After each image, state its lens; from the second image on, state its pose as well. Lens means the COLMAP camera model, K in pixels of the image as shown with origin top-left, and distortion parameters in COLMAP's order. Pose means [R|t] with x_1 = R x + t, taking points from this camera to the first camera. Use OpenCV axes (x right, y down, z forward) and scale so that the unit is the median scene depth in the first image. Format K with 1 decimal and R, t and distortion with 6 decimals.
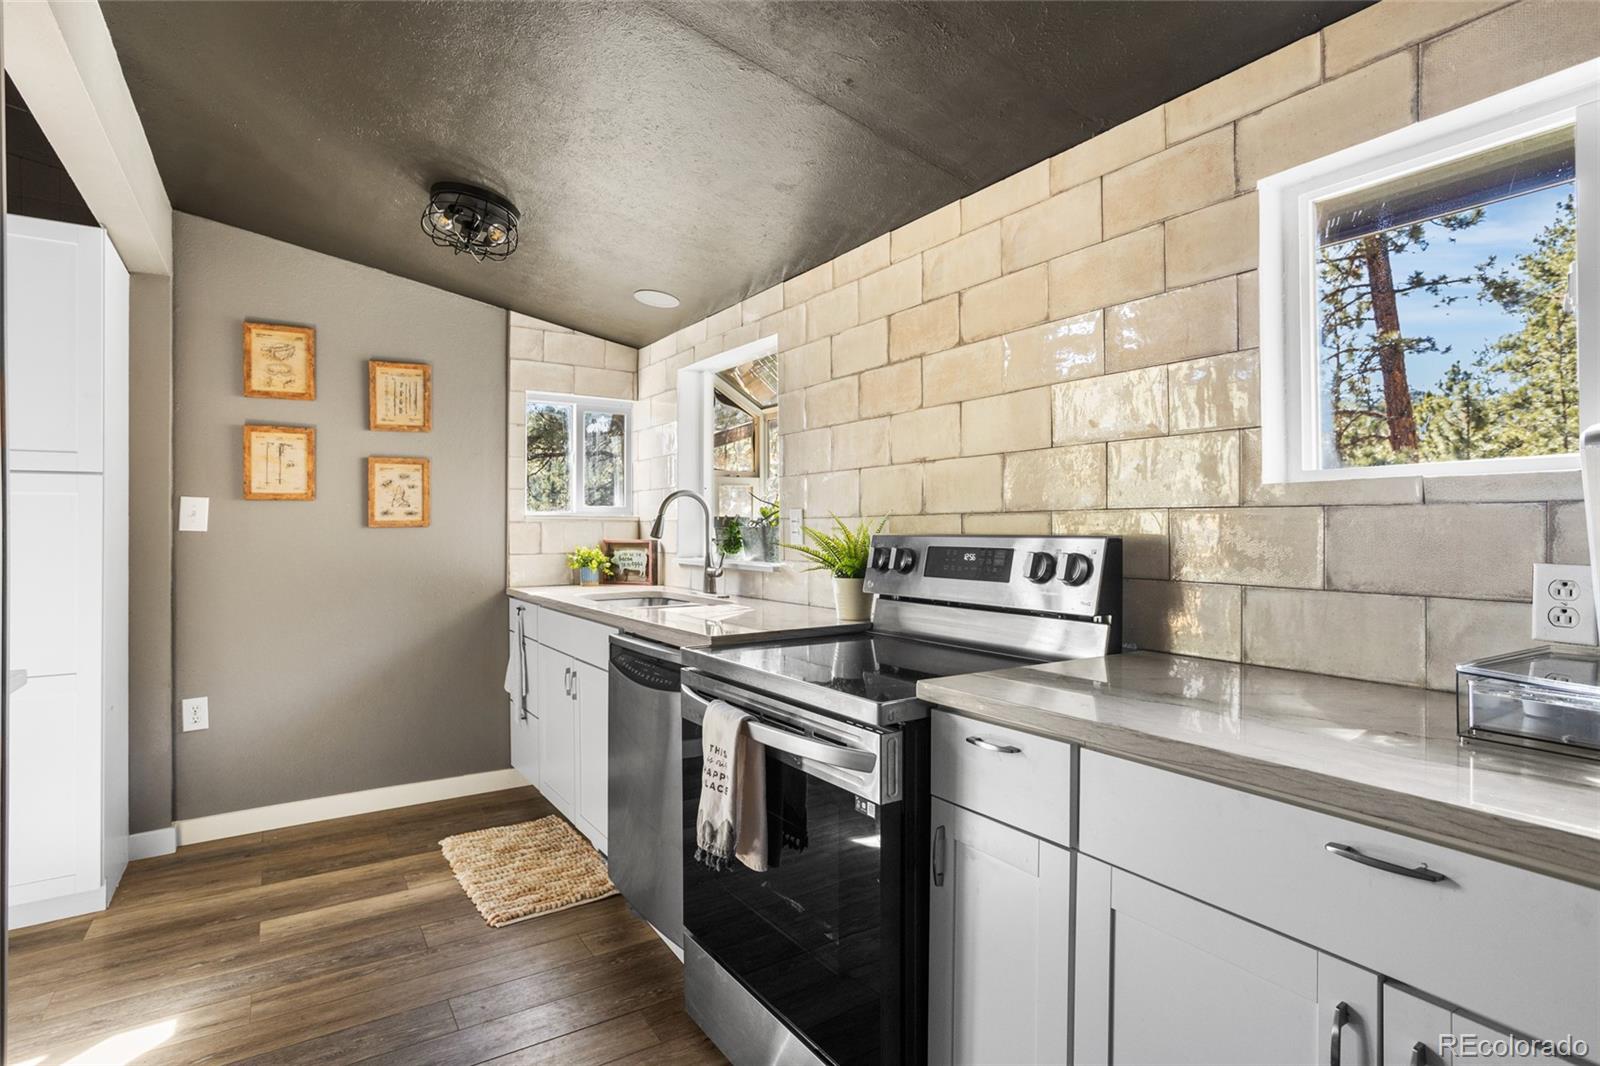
lens RADIAL K [[773.6, 0, 800.0], [0, 773.6, 533.0], [0, 0, 1]] dist [0.000031, -0.000004]
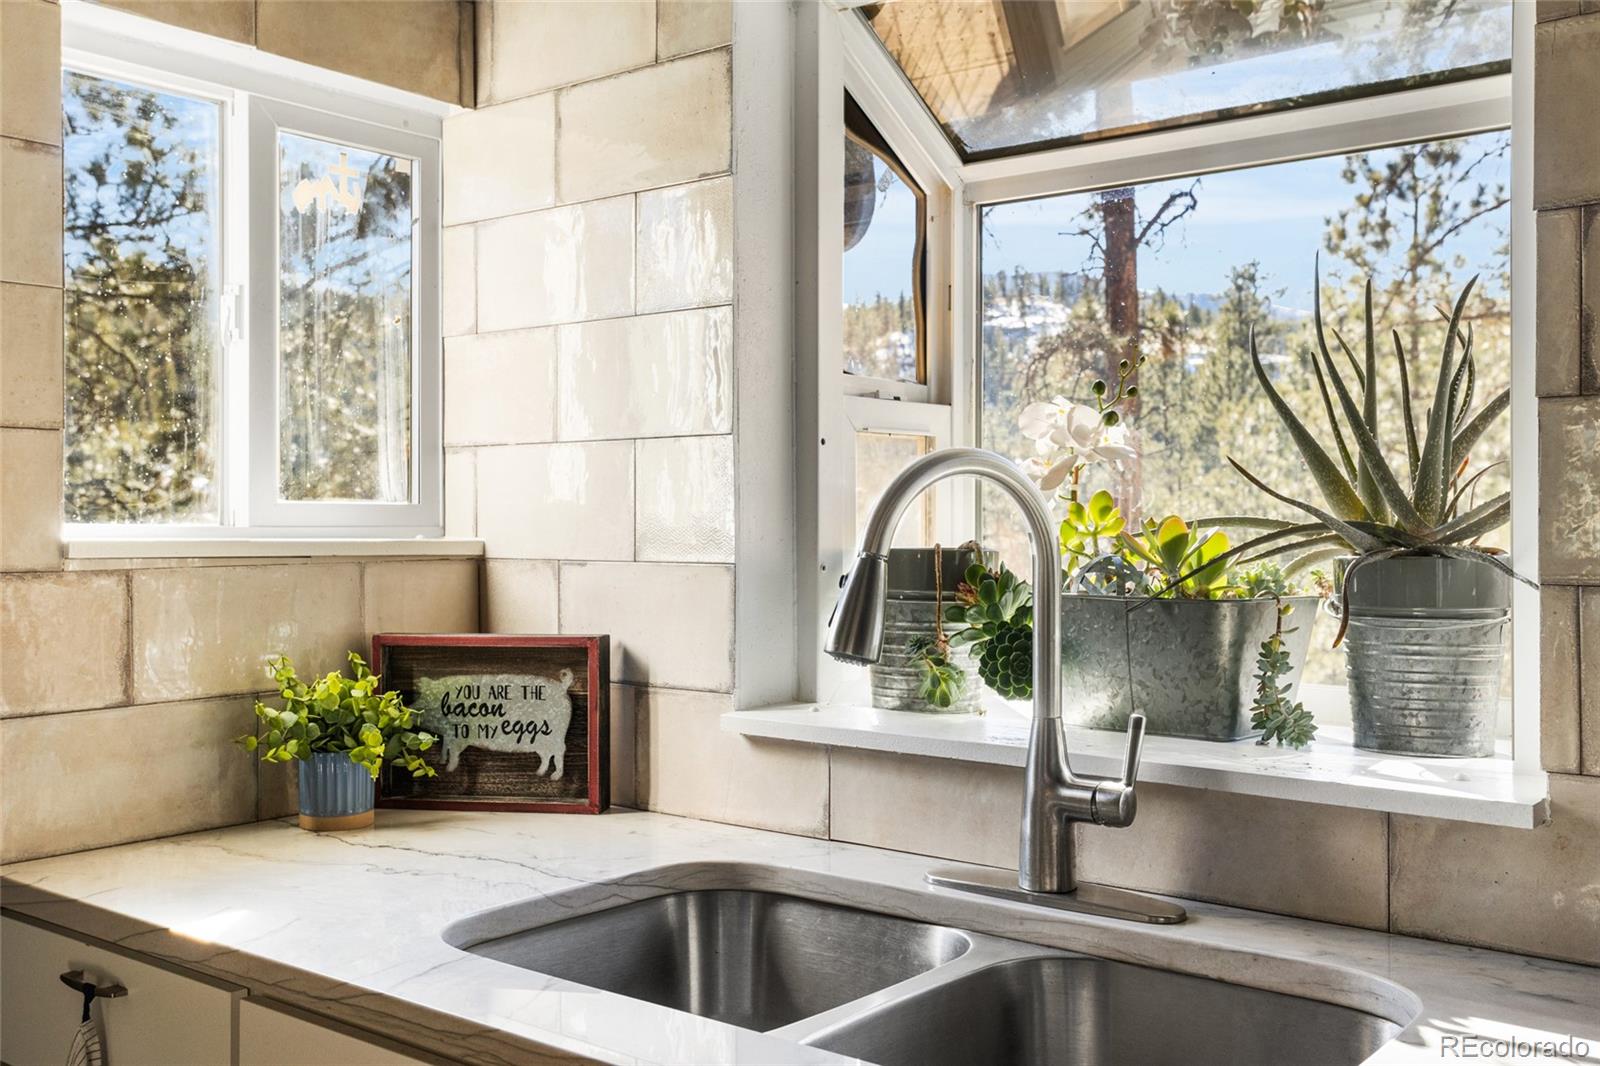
lens RADIAL K [[1543.7, 0, 800.0], [0, 1543.7, 533.0], [0, 0, 1]] dist [-0.003262, -0.001079]
pose [[0.953973, -0.001736, 0.299887, -0.274561], [0.002195, 0.999997, -0.001192, -0.024235], [-0.299884, 0.001795, 0.953974, 0.478928]]
